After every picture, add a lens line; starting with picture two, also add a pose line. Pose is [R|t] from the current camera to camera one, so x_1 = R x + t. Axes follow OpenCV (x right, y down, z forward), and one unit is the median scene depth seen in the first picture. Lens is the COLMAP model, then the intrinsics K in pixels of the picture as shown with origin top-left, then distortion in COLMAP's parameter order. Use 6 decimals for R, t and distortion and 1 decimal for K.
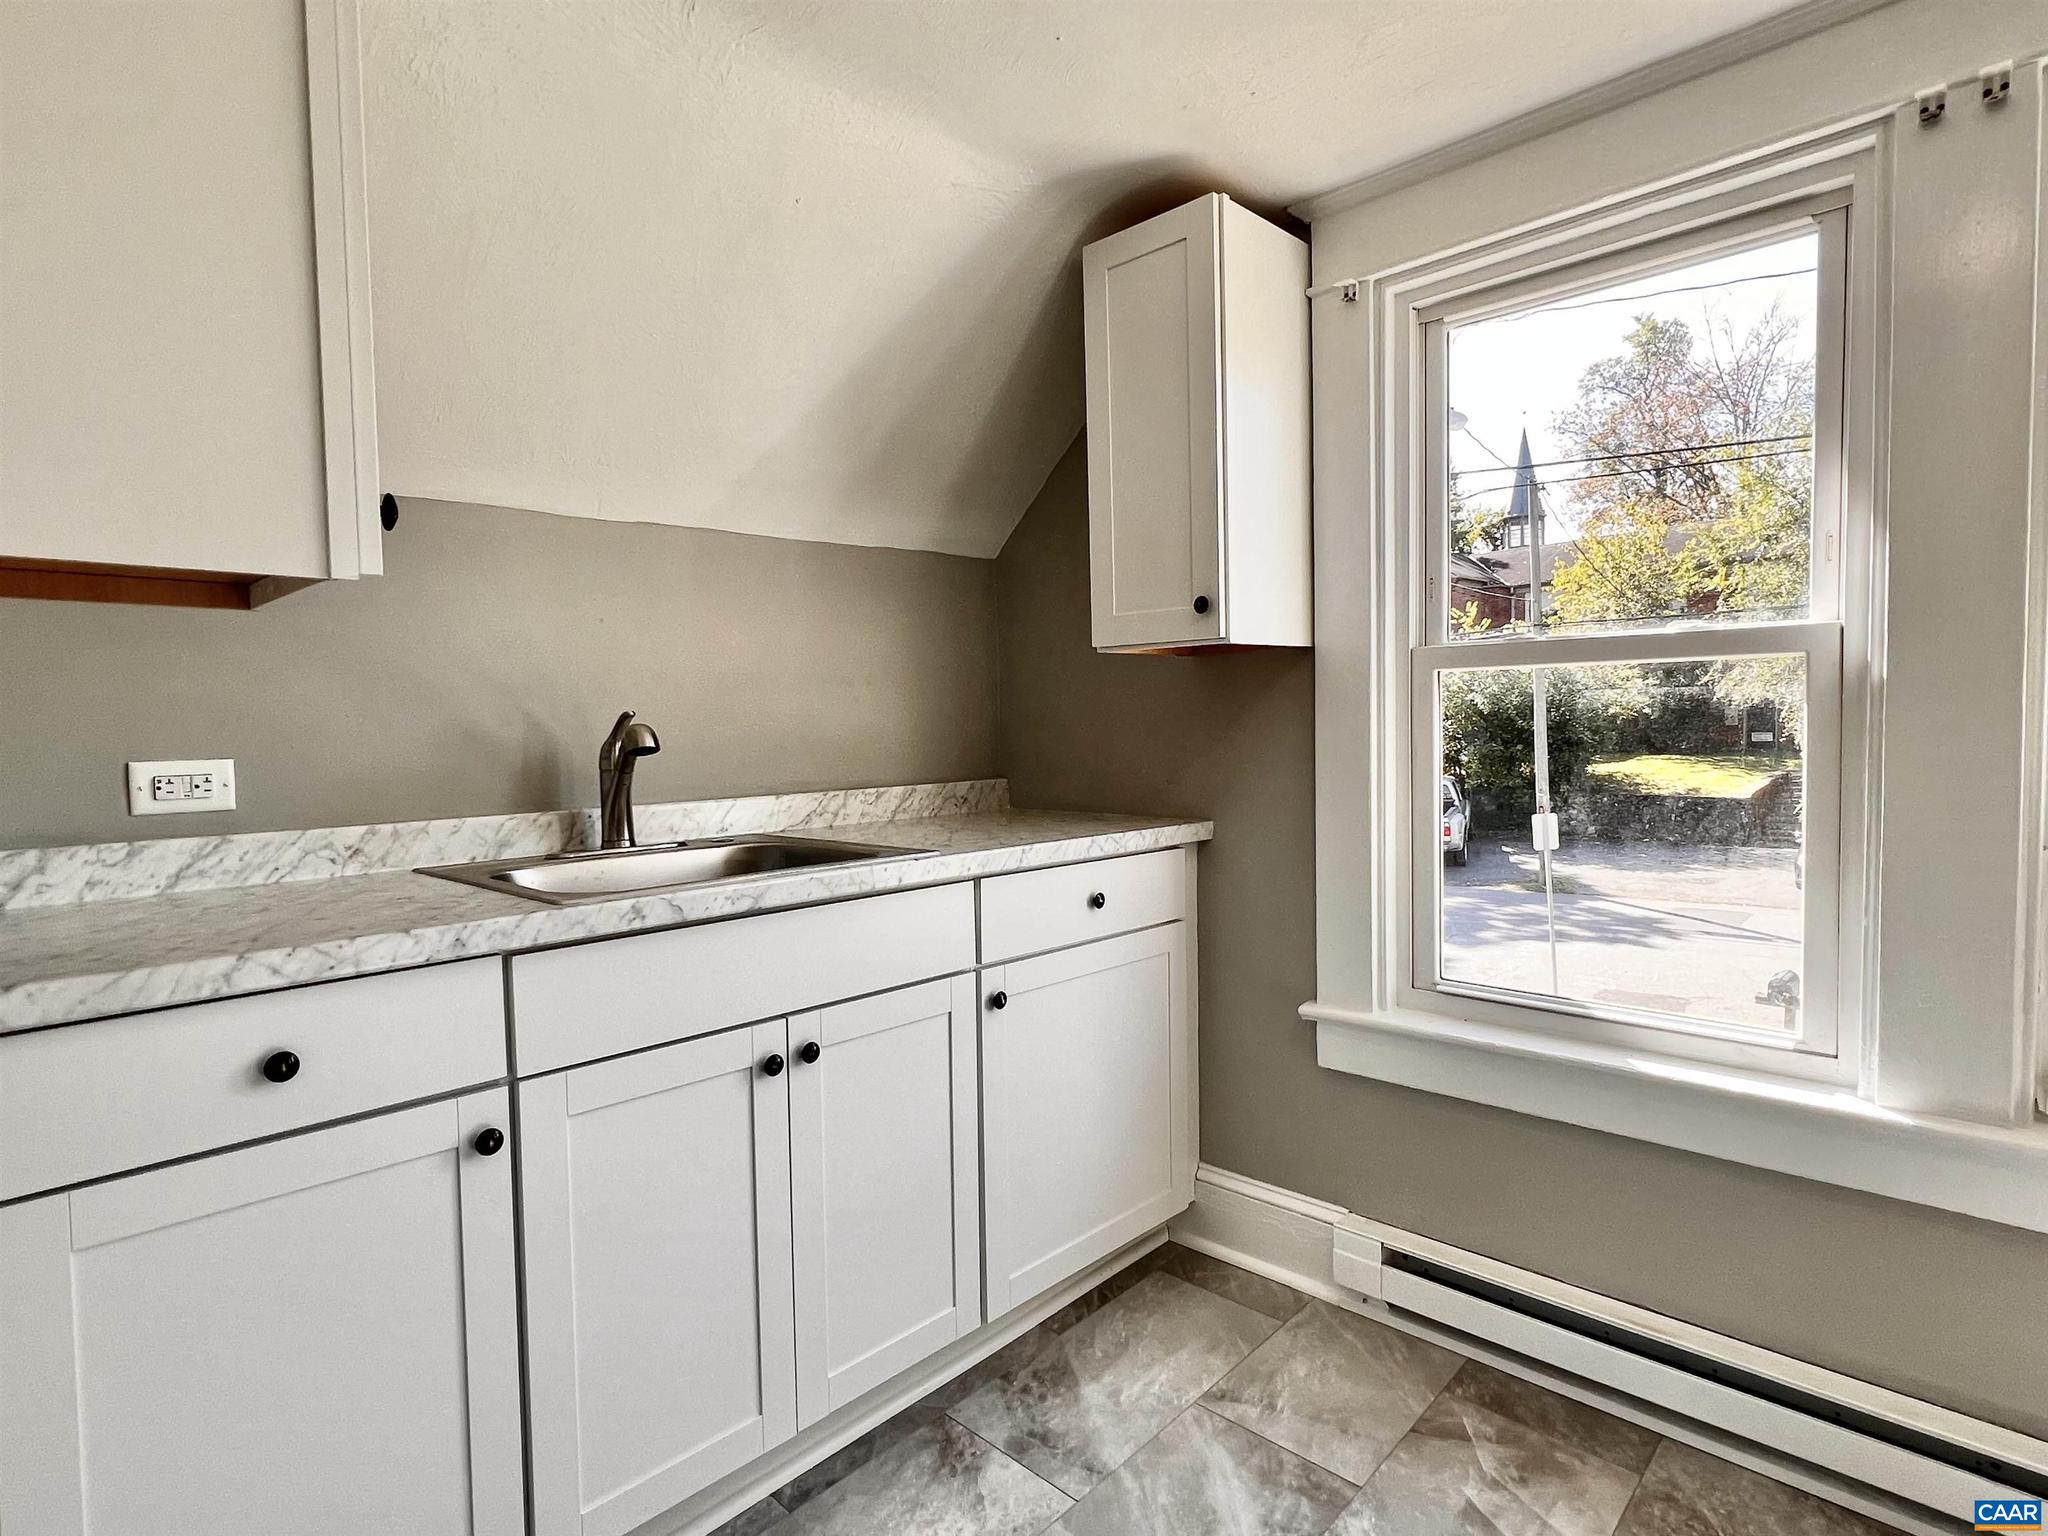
lens RADIAL K [[1059.8, 0, 1028.4], [0, 1059.8, 764.8], [0, 0, 1]] dist [-0.005763, 0.001860]
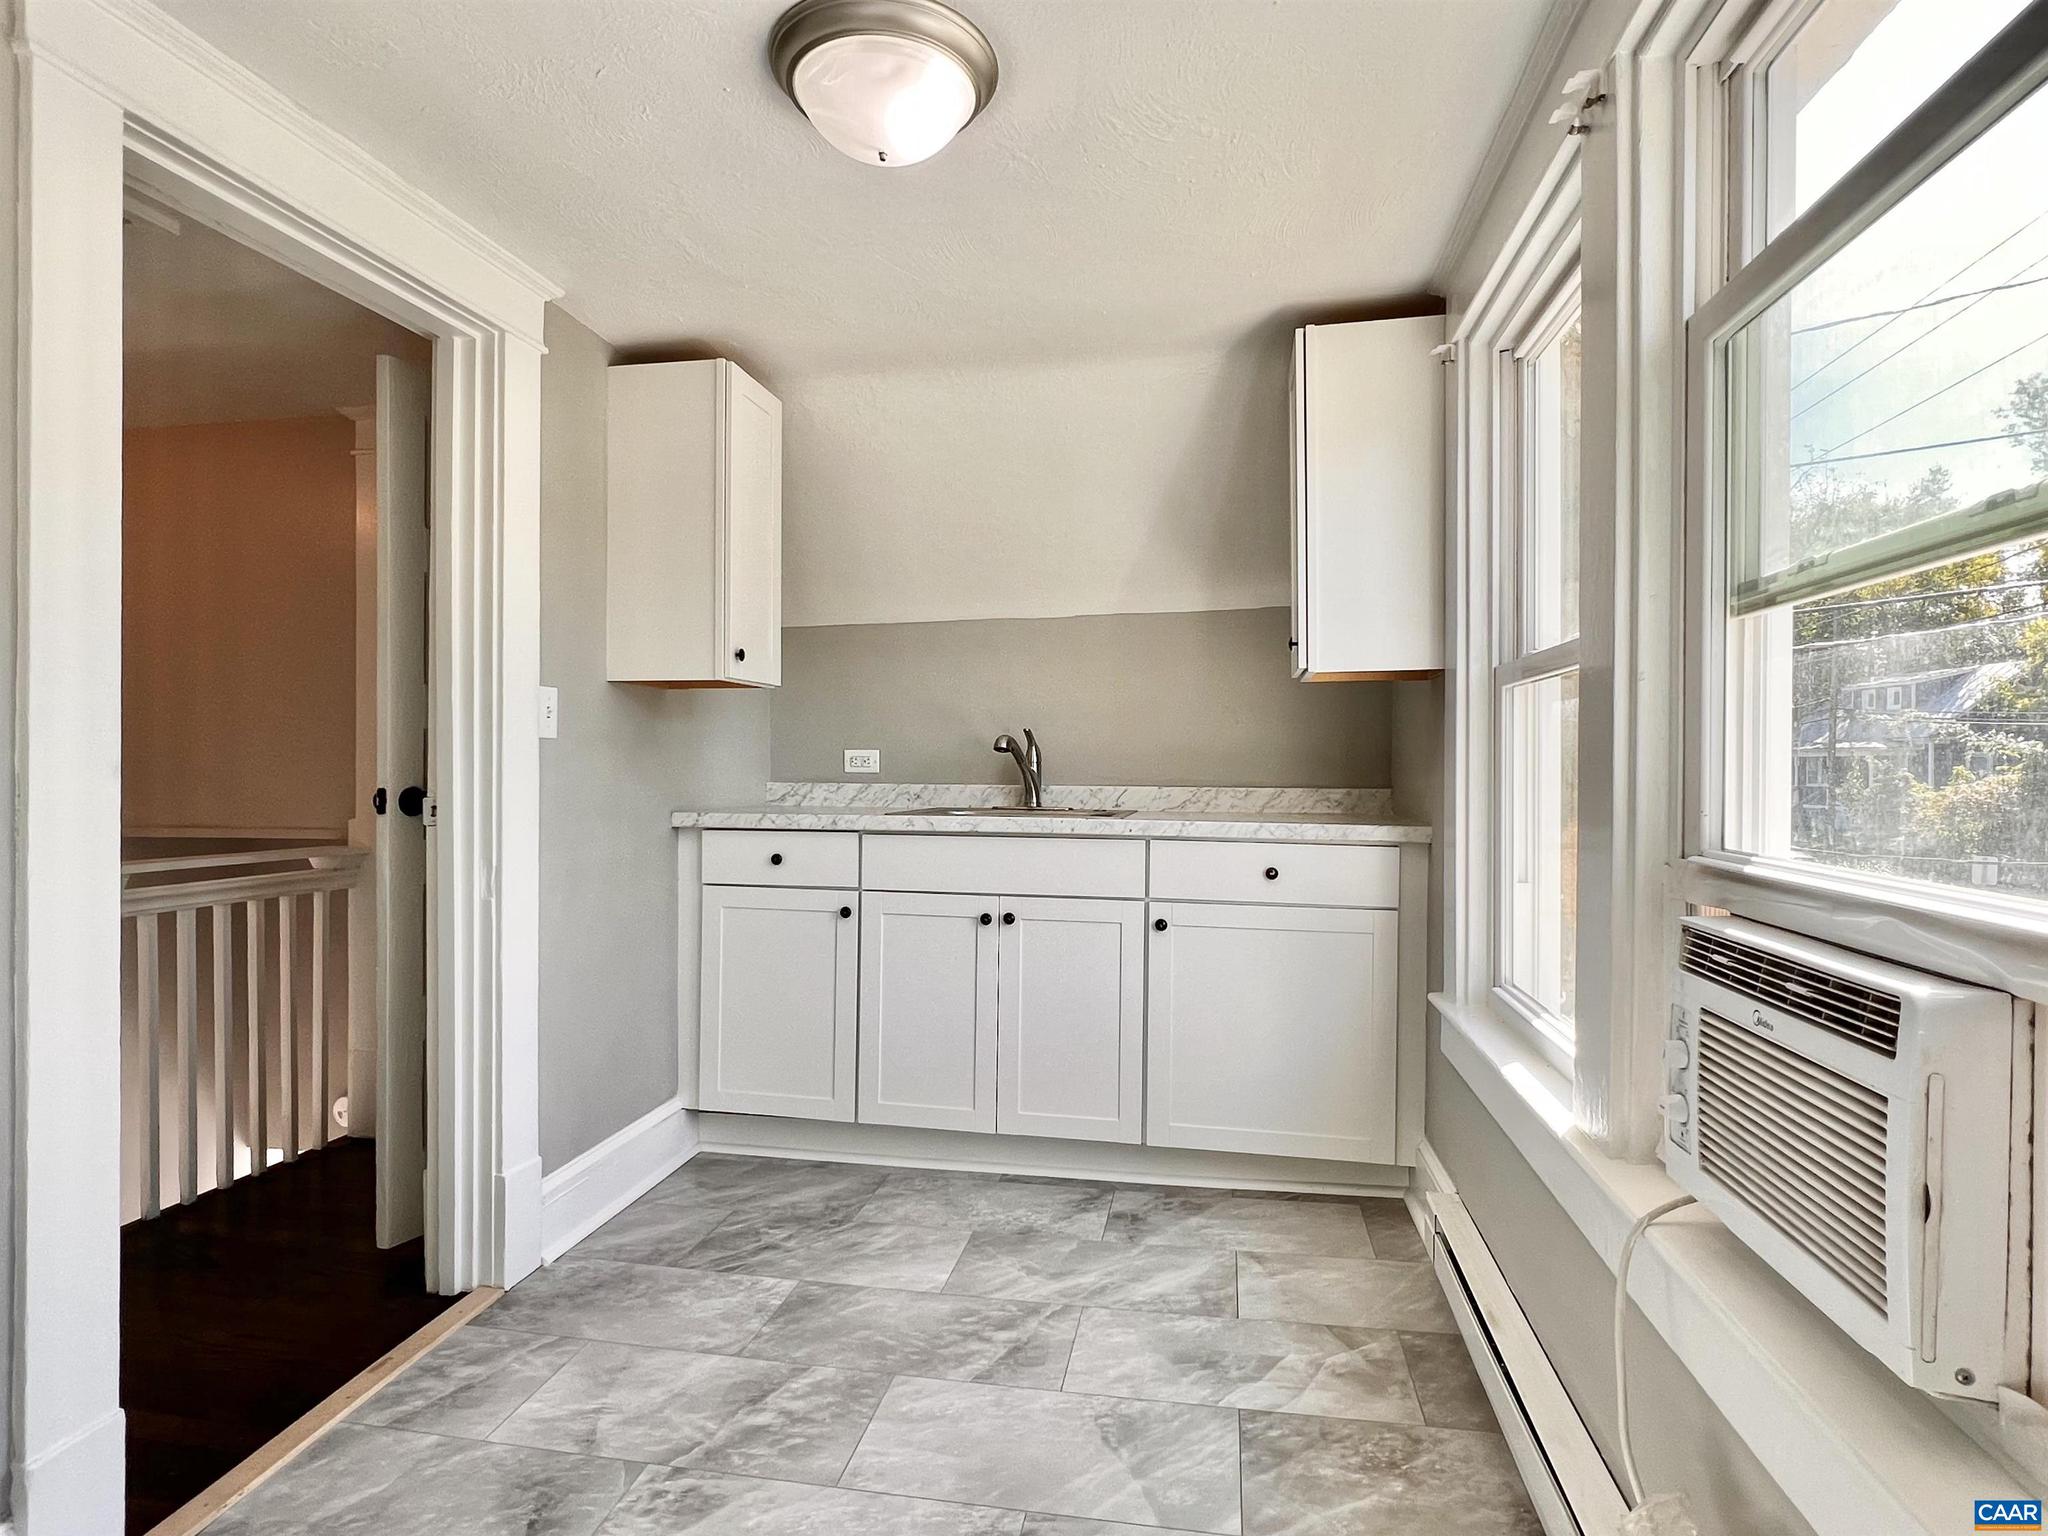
lens RADIAL K [[1059.8, 0, 1006.7], [0, 1059.8, 767.7], [0, 0, 1]] dist [-0.005763, 0.001860]
pose [[0.545708, 0.025406, -0.837590, 1.083052], [-0.051290, 0.998679, -0.003124, 0.021718], [0.836404, 0.044665, 0.546291, 0.016172]]
